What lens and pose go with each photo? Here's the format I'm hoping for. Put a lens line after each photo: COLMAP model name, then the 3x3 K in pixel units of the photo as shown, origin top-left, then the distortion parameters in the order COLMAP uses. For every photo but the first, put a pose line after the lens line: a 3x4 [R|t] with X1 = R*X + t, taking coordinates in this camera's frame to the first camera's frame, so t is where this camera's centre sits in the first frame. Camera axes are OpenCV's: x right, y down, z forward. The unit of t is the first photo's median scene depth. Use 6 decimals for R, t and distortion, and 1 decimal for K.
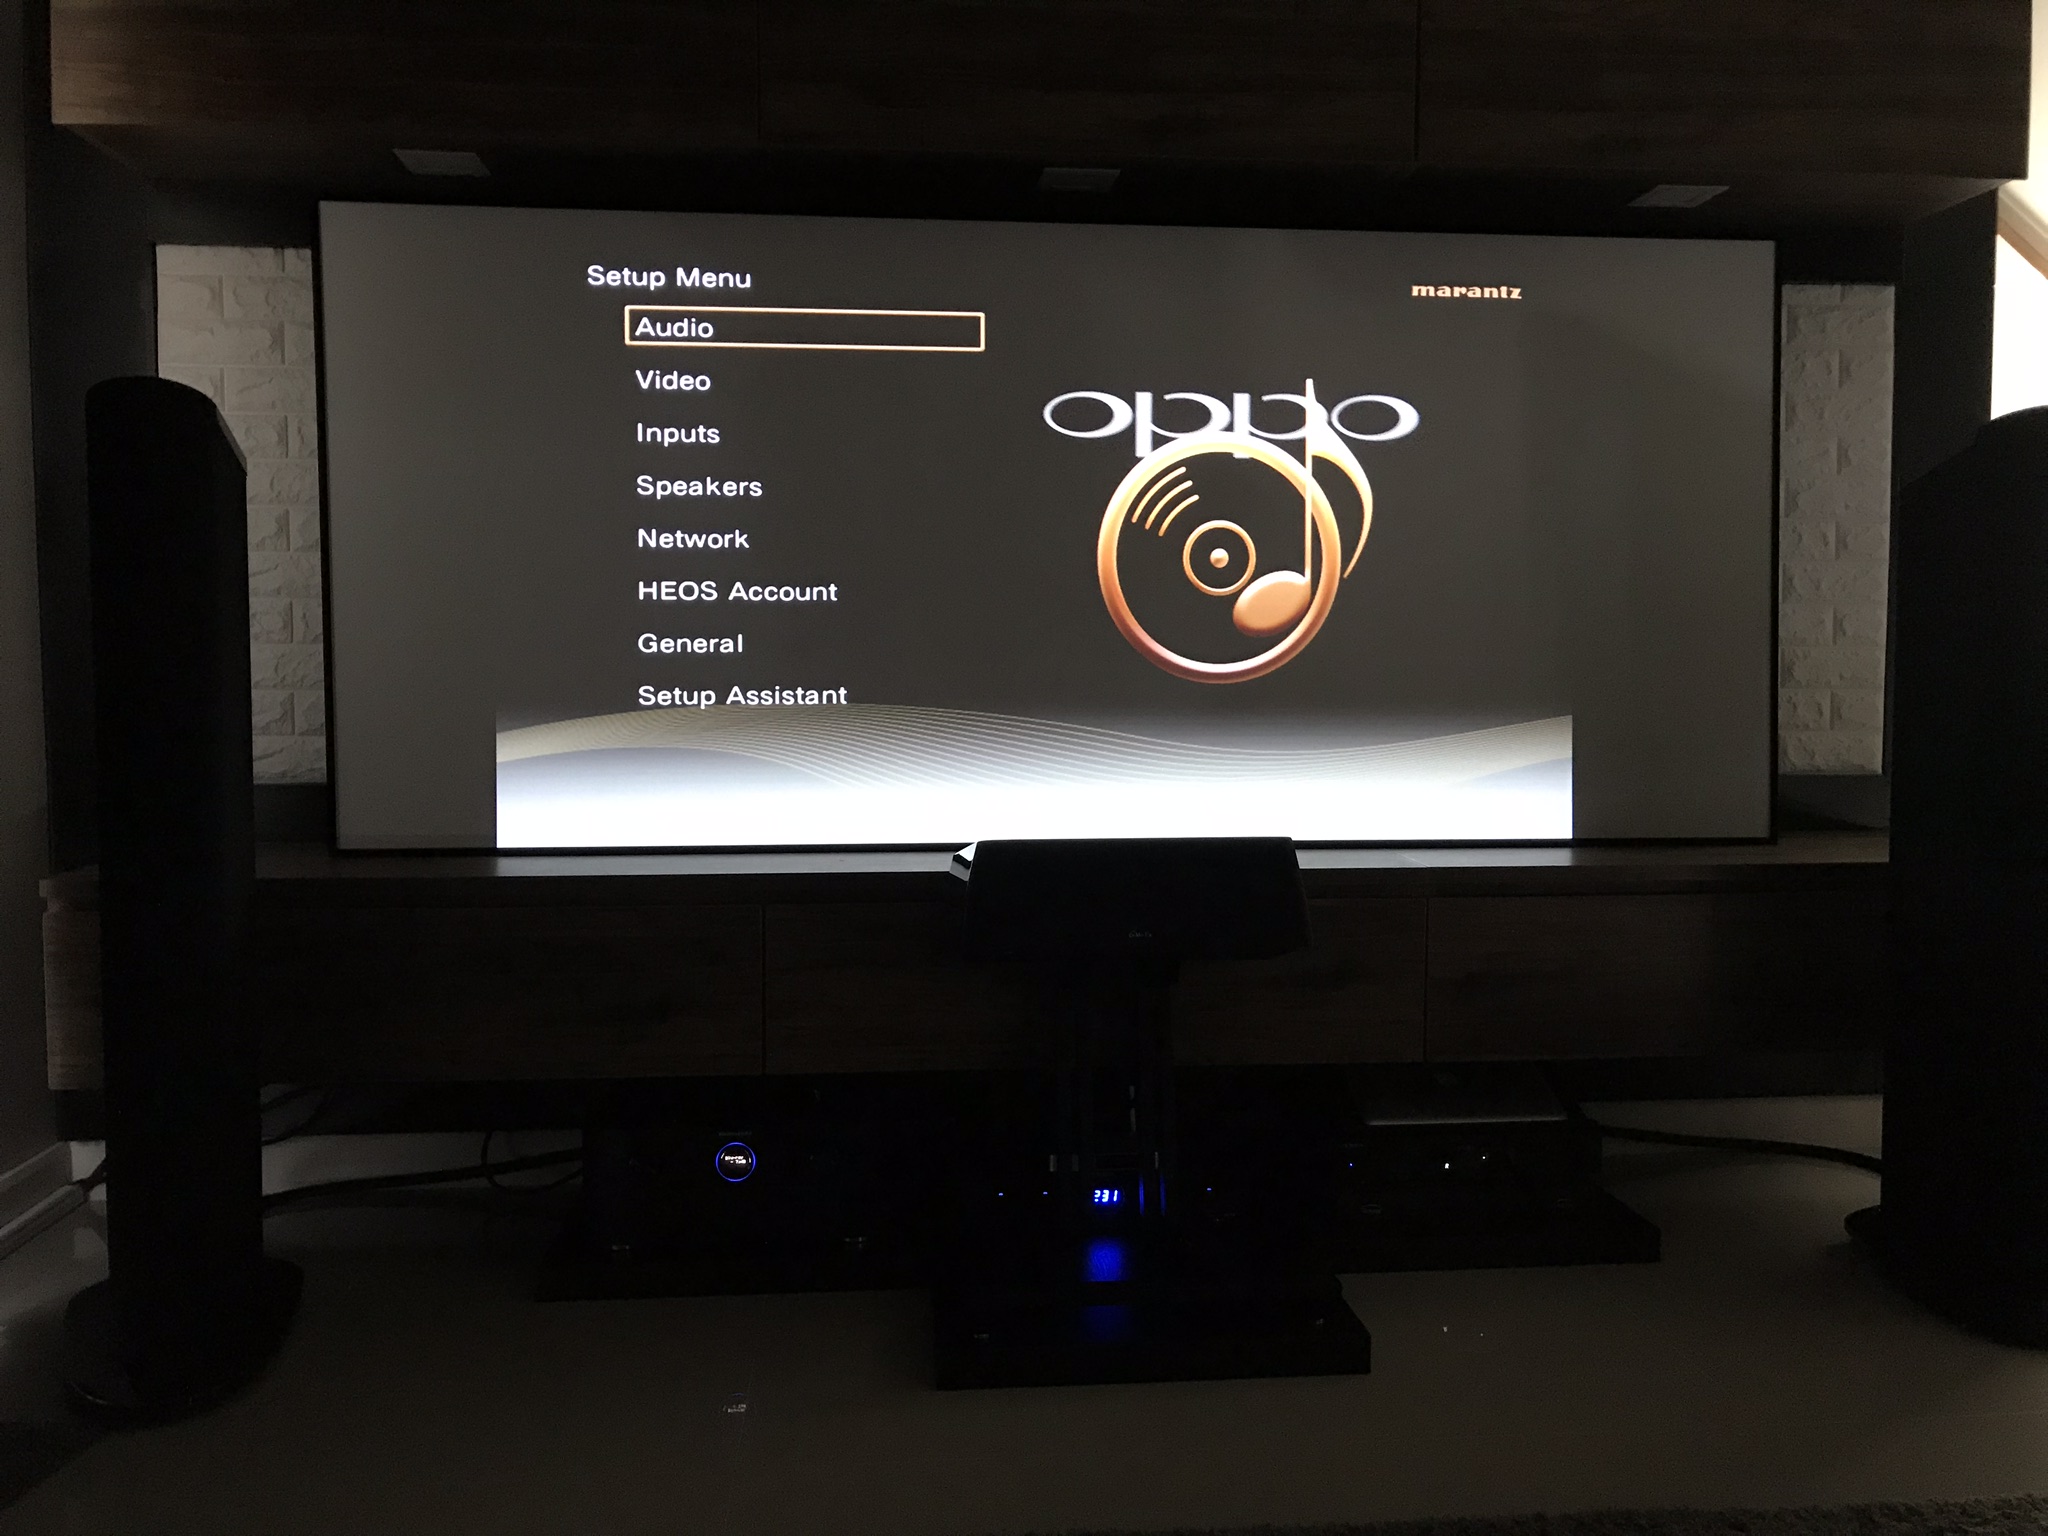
lens RADIAL K [[1684.5, 0, 1022.8], [0, 1684.5, 763.2], [0, 0, 1]] dist [0.009891, -0.017559]
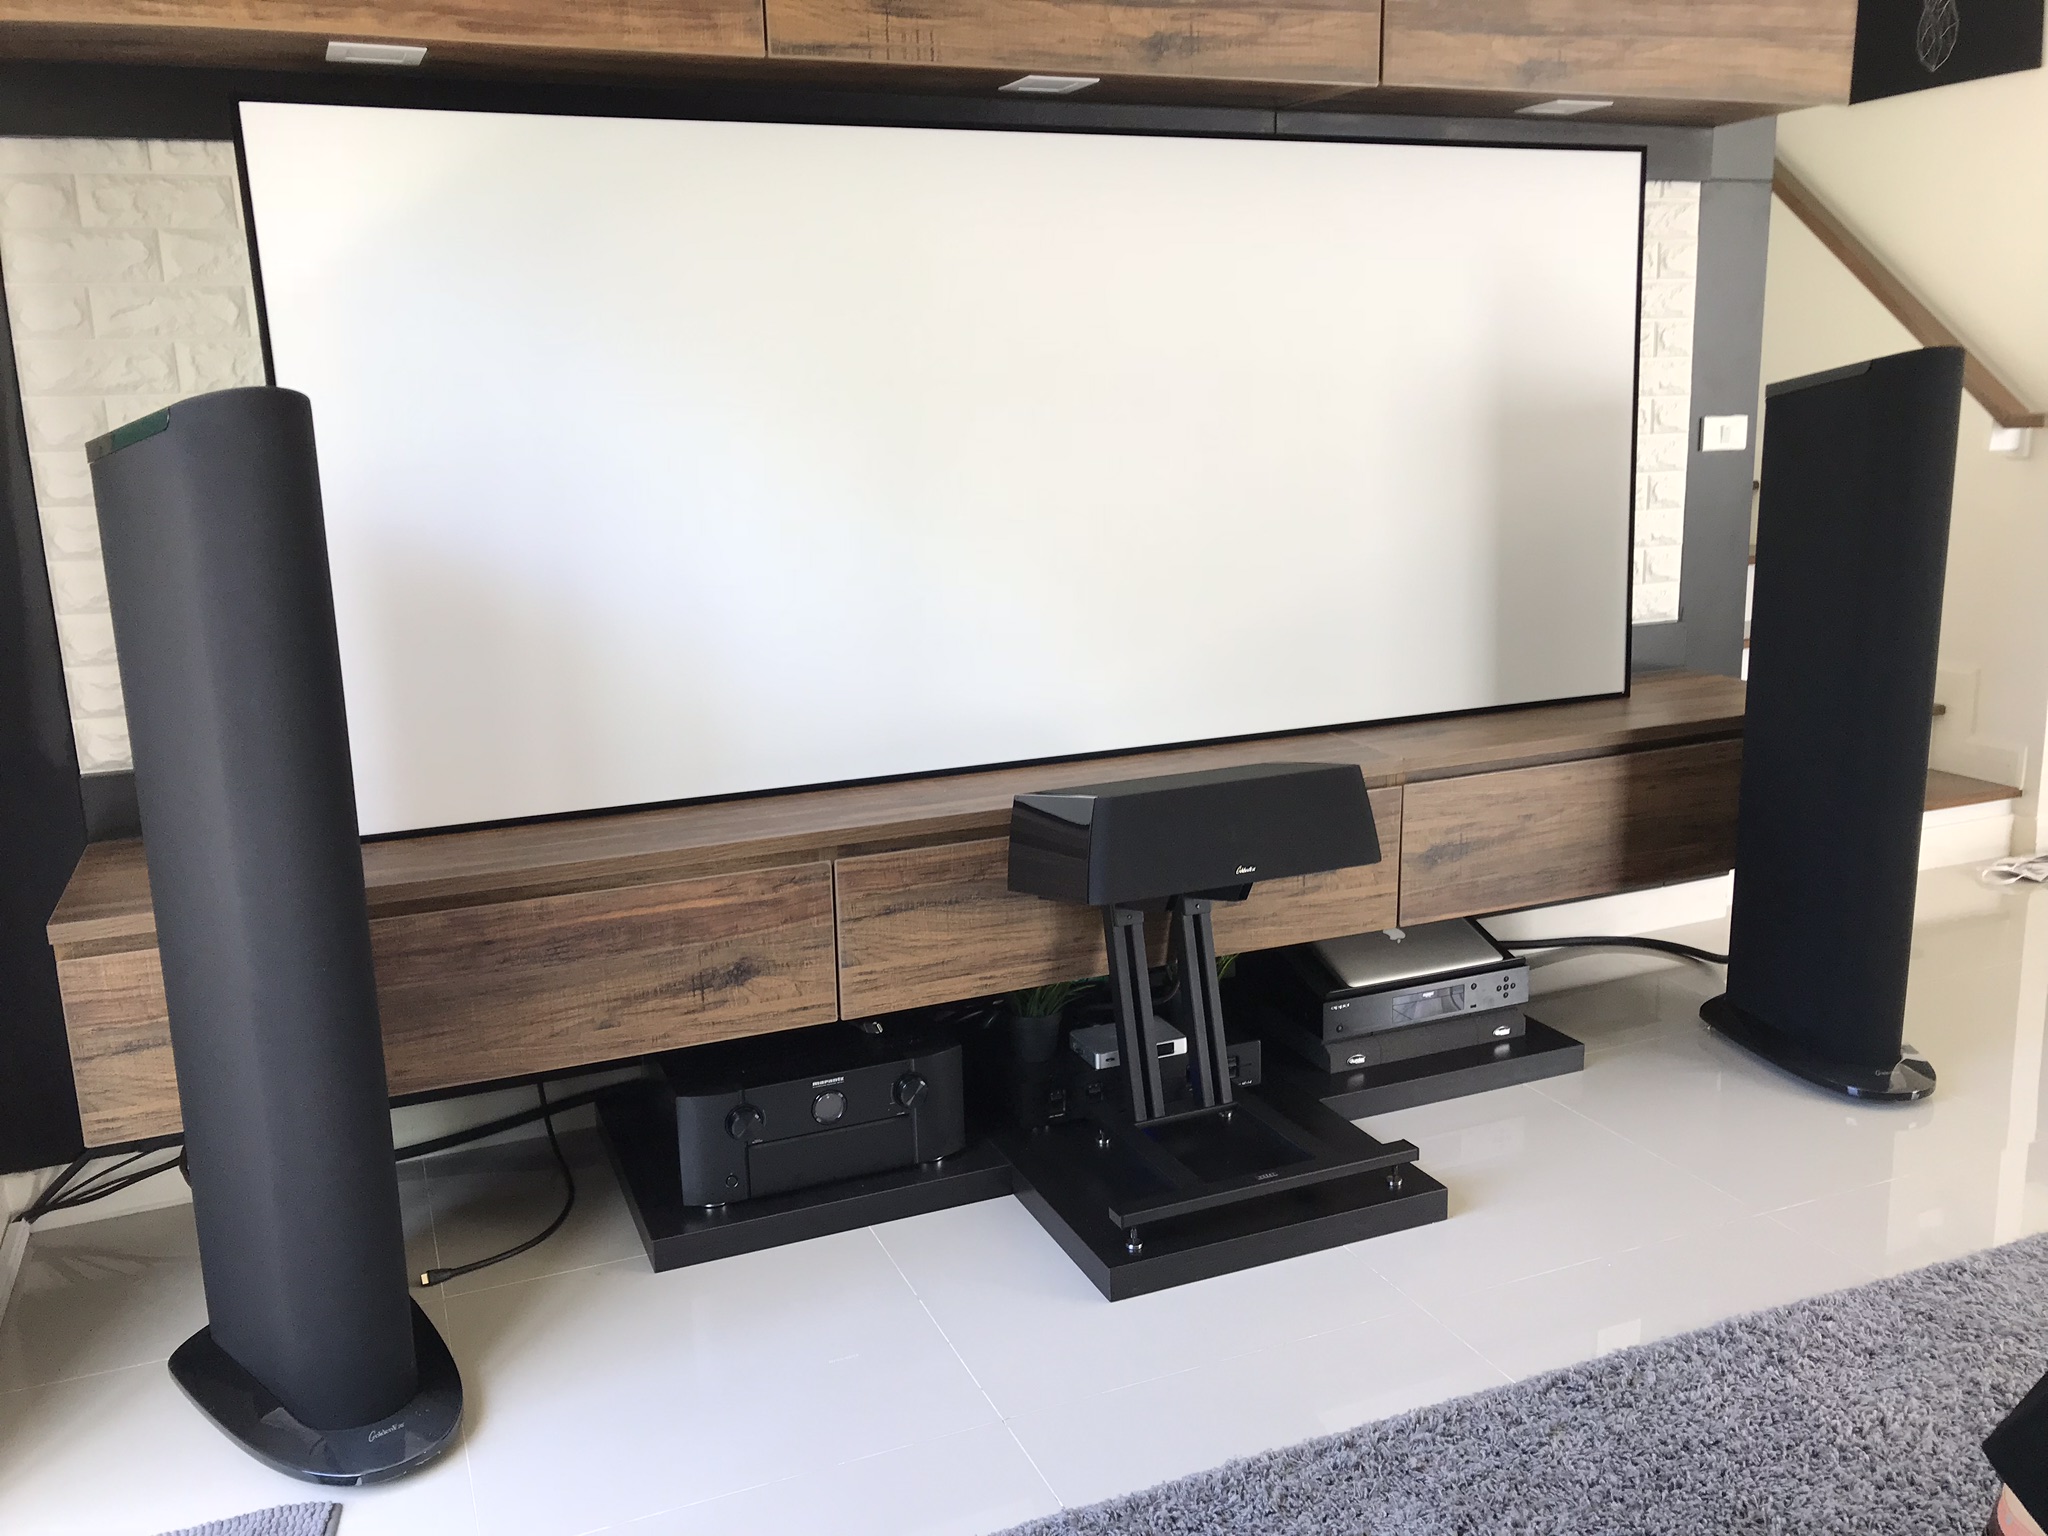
lens RADIAL K [[1684.1, 0, 1024.0], [0, 1684.1, 768.0], [0, 0, 1]] dist [0.005633, -0.011897]
pose [[0.955018, -0.090091, 0.282533, -0.288996], [0.044704, 0.985586, 0.163163, -0.113964], [-0.293160, -0.143193, 0.945279, 0.024463]]
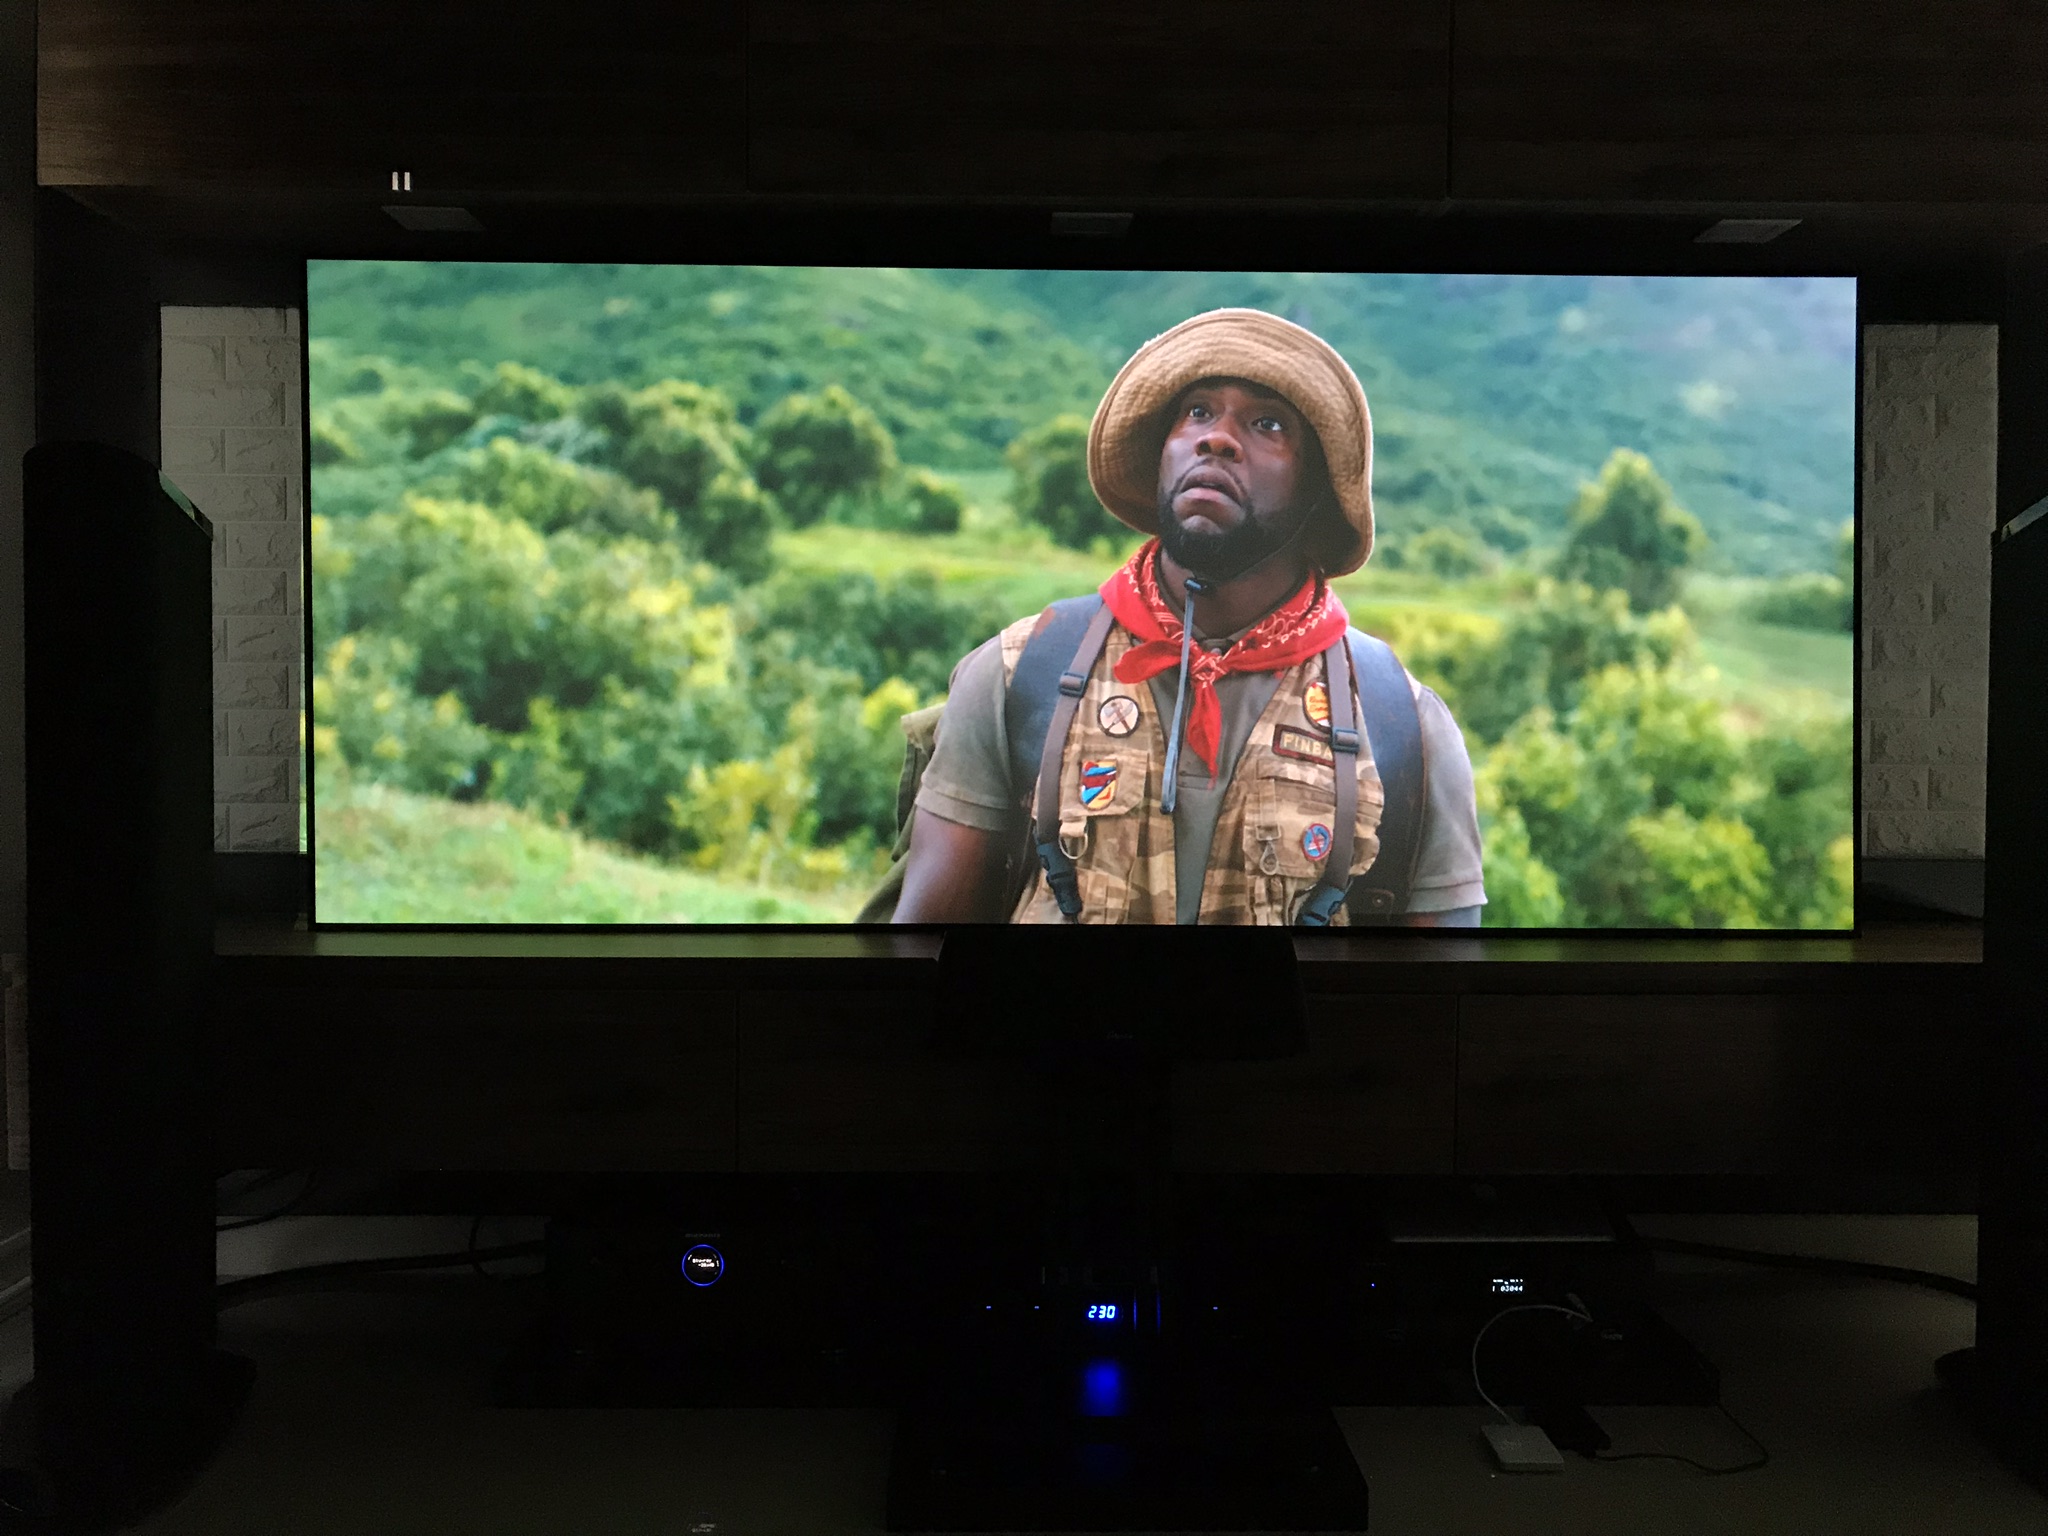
lens RADIAL K [[1694.5, 0, 1024.0], [0, 1694.5, 768.0], [0, 0, 1]] dist [-0.004181, 0.003647]
pose [[0.996965, 0.007108, -0.077525, 0.070322], [-0.009188, 0.999606, -0.026506, -0.015134], [0.077307, 0.027138, 0.996638, 0.057389]]
